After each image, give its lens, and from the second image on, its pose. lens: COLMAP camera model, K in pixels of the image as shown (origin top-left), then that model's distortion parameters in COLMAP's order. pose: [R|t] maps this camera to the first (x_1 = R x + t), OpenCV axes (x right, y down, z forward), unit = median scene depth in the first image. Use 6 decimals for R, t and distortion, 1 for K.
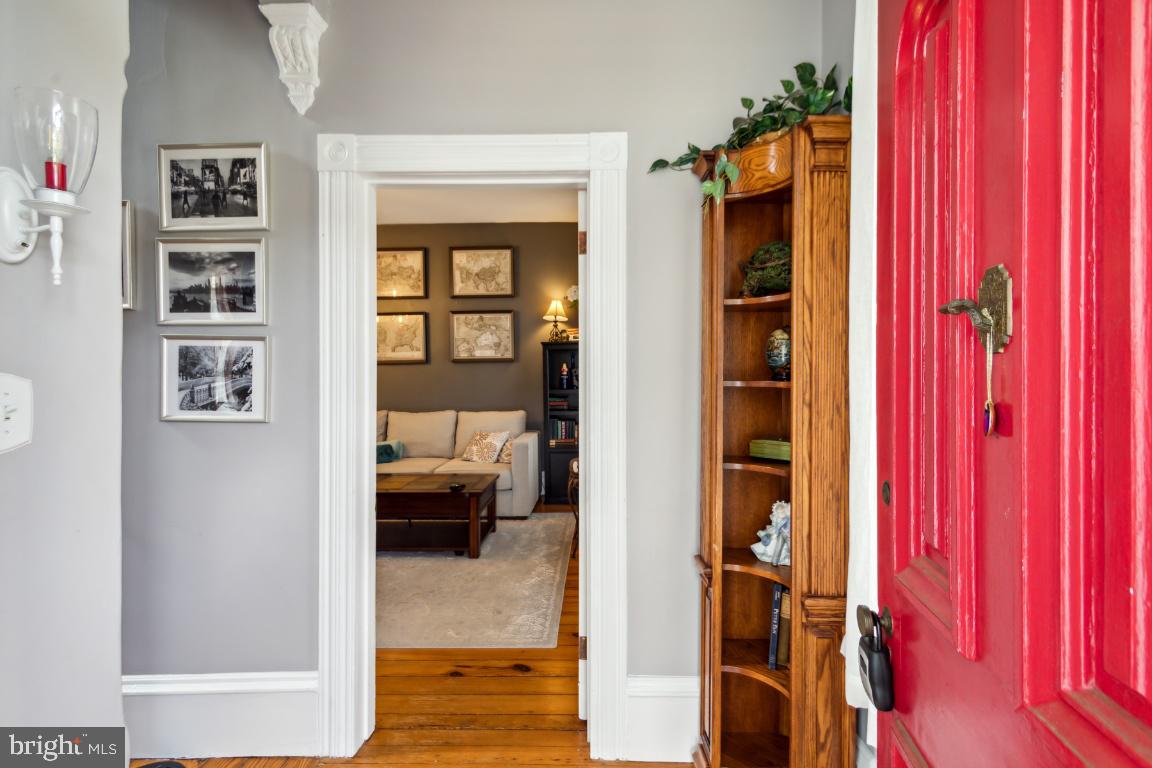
lens RADIAL K [[543.9, 0, 576.2], [0, 543.9, 376.6], [0, 0, 1]] dist [0.017282, -0.000511]
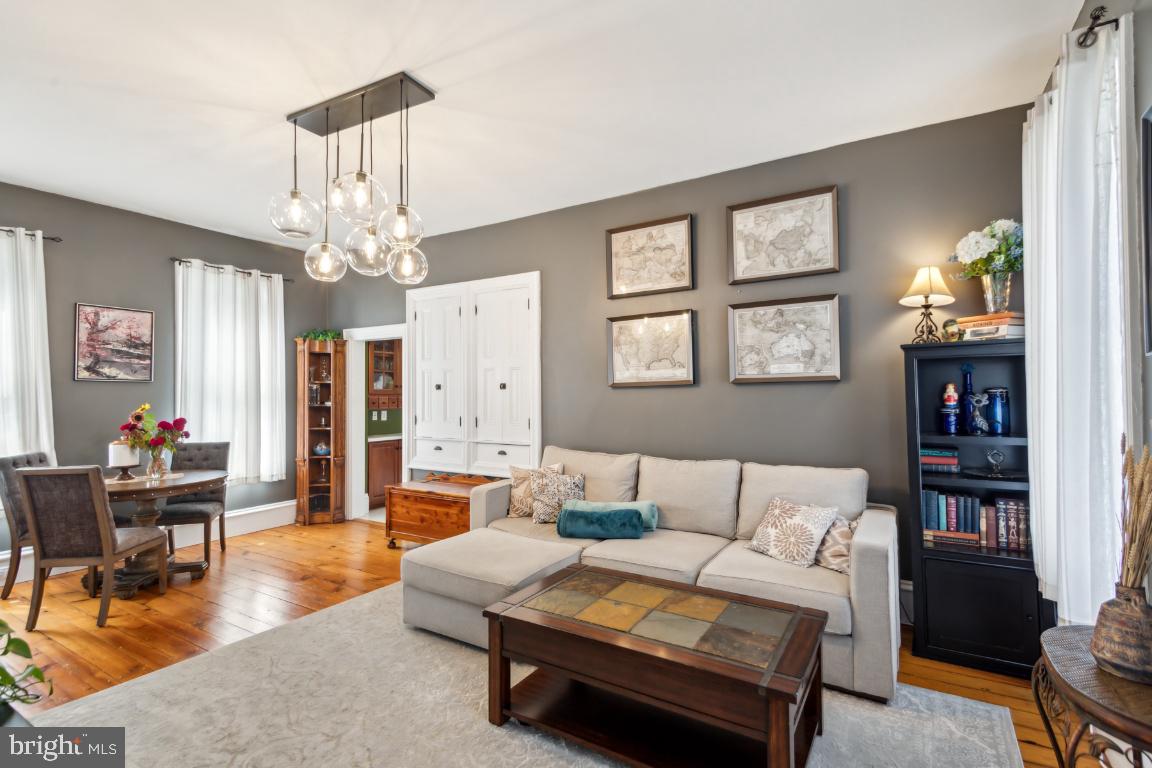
lens RADIAL K [[543.9, 0, 572.4], [0, 543.9, 383.0], [0, 0, 1]] dist [0.017282, -0.000511]
pose [[0.866222, -0.011625, -0.499524, -0.071373], [0.003414, 0.999844, -0.017349, -0.016904], [0.499648, 0.013323, 0.866126, 0.351479]]
